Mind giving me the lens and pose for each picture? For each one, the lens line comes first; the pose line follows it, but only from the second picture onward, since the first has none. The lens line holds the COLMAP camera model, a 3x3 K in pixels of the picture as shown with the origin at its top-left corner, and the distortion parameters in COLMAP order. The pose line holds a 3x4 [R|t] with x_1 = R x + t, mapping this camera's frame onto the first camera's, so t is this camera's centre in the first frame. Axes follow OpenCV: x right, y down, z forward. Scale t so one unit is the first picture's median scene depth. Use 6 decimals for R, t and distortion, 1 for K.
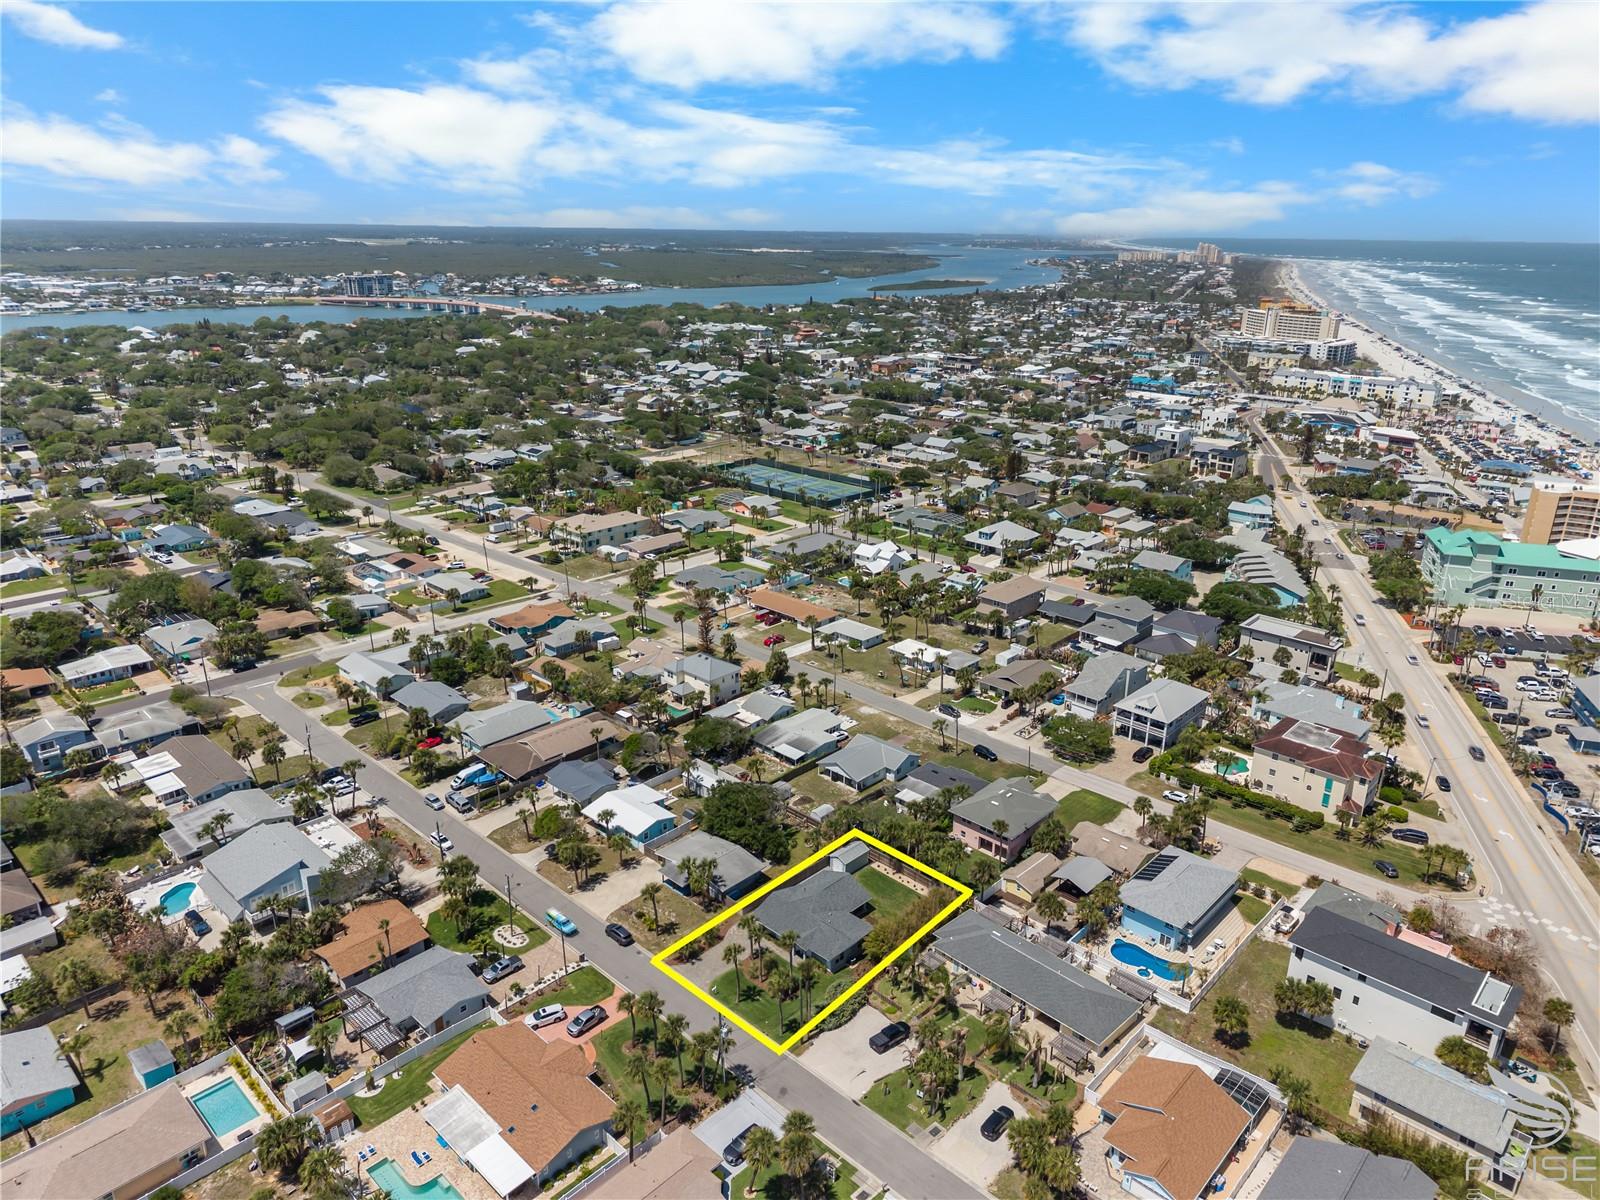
lens RADIAL K [[1067.3, 0, 800.0], [0, 1067.3, 600.0], [0, 0, 1]] dist [0.035341, -0.042571]
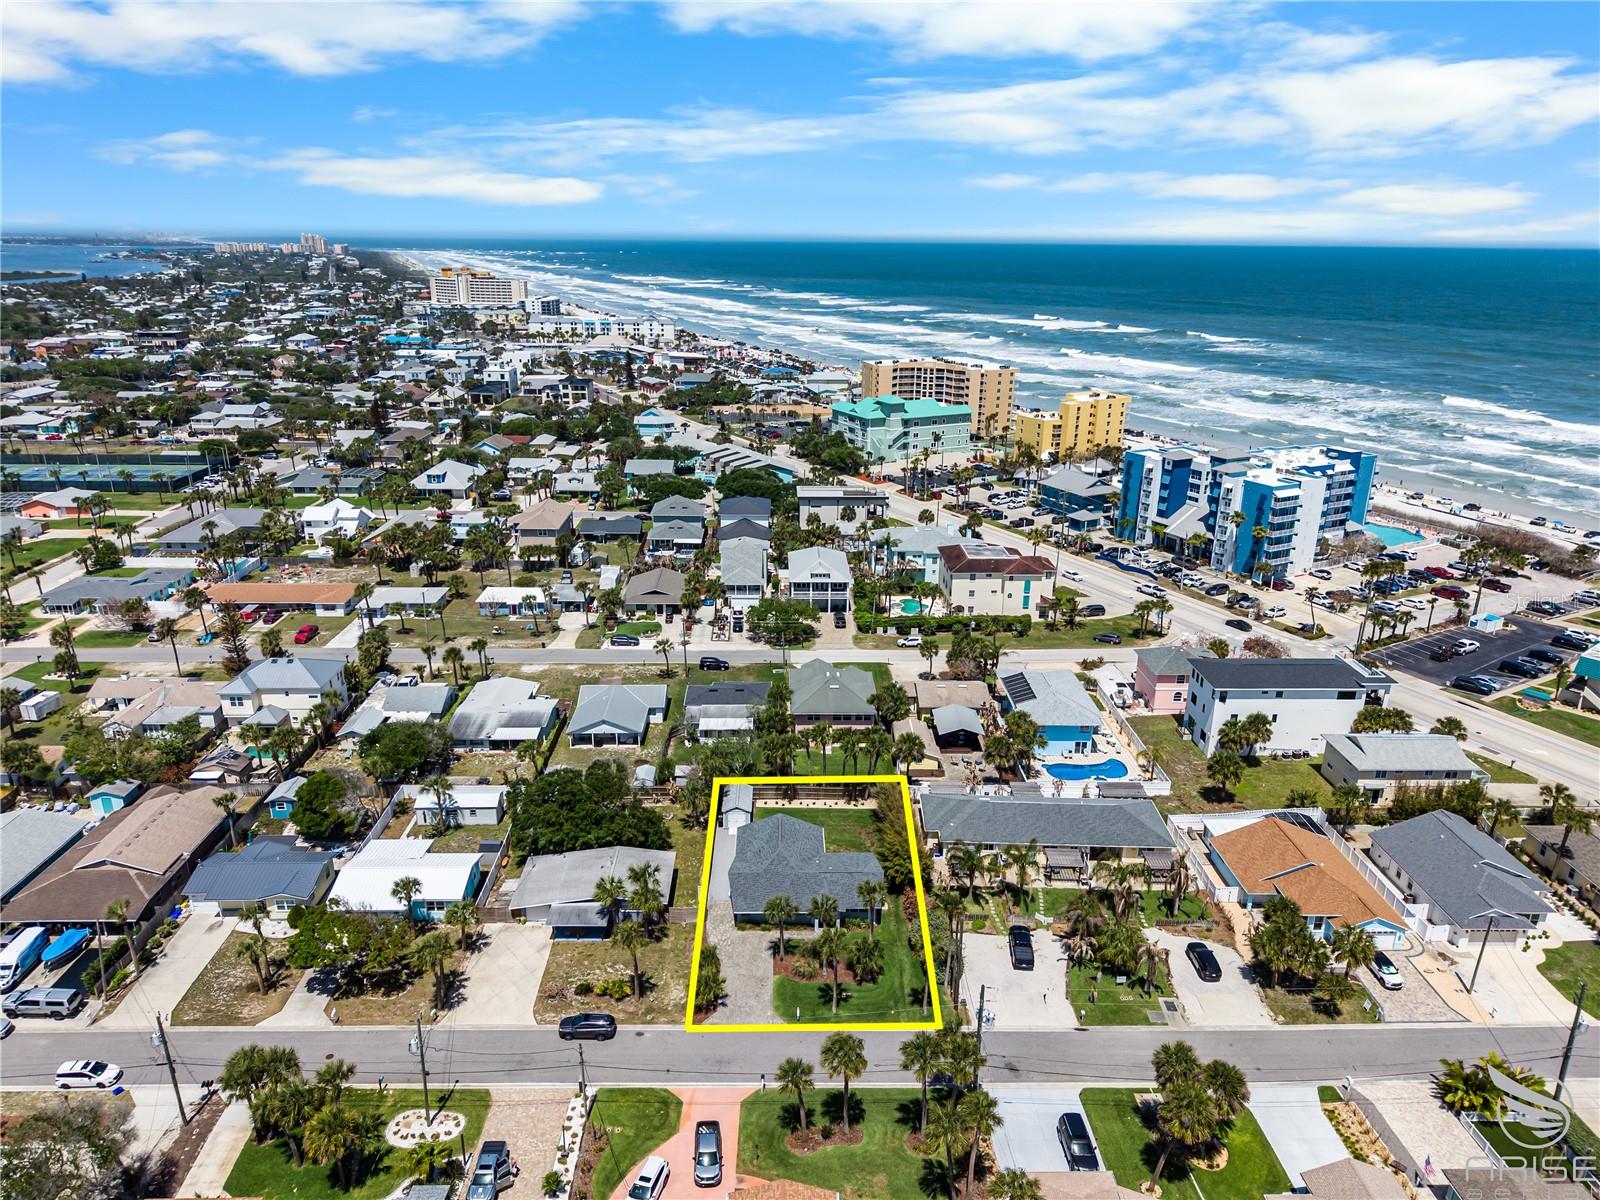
lens RADIAL K [[1067.3, 0, 800.0], [0, 1067.3, 600.0], [0, 0, 1]] dist [0.035341, -0.042571]
pose [[0.714665, -0.230744, 0.660311, -0.280385], [0.230189, 0.969023, 0.089485, 0.030806], [-0.660505, 0.088045, 0.745642, 0.285577]]
